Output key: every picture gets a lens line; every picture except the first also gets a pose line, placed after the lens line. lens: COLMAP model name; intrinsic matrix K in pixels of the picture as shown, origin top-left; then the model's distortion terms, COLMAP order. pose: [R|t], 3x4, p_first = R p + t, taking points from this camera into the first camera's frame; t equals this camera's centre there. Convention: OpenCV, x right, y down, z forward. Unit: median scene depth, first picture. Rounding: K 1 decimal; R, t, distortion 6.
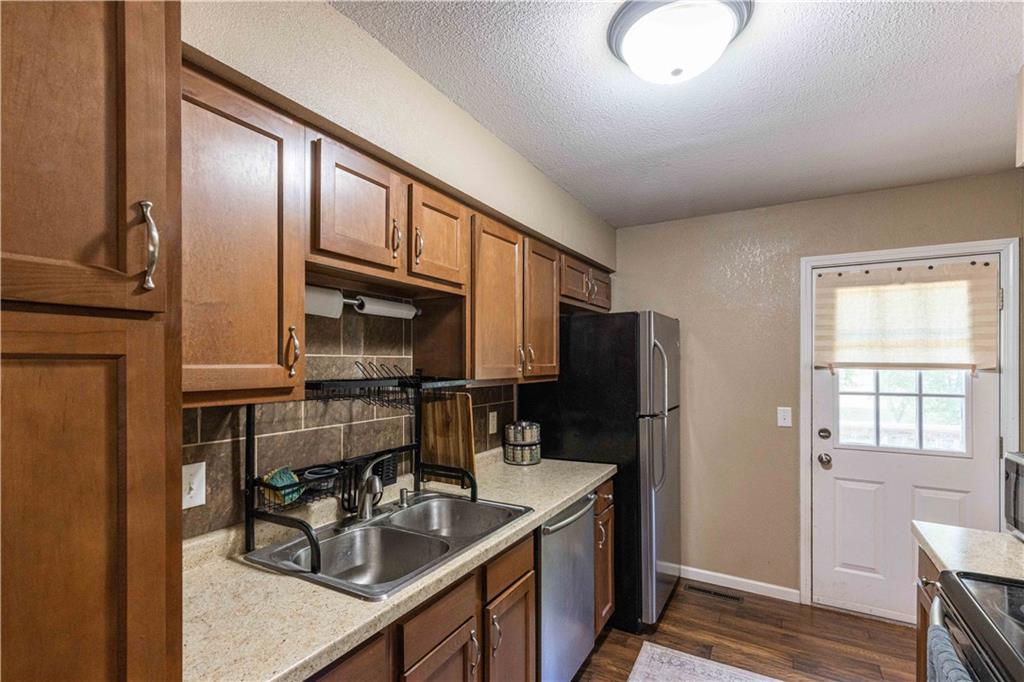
lens RADIAL K [[471.9, 0, 475.4], [0, 471.9, 362.1], [0, 0, 1]] dist [0.002708, -0.000137]
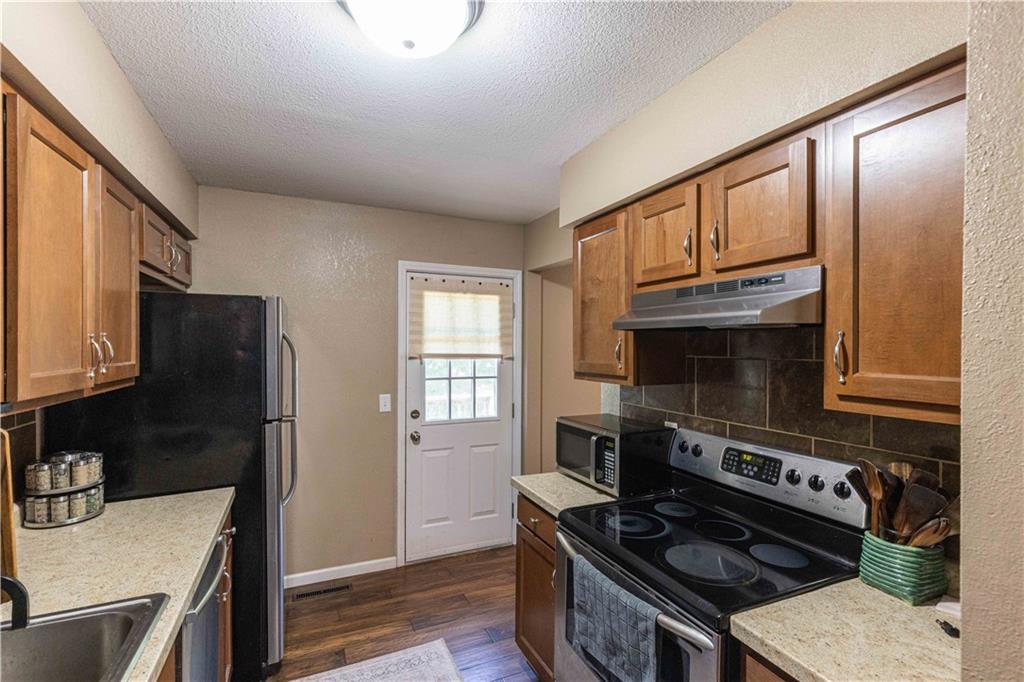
lens RADIAL K [[471.9, 0, 510.2], [0, 471.9, 348.0], [0, 0, 1]] dist [0.002708, -0.000137]
pose [[0.538652, -0.005027, 0.842513, -0.119854], [-0.002413, 0.999969, 0.007509, -0.022945], [-0.842525, -0.006078, 0.538623, 0.181446]]
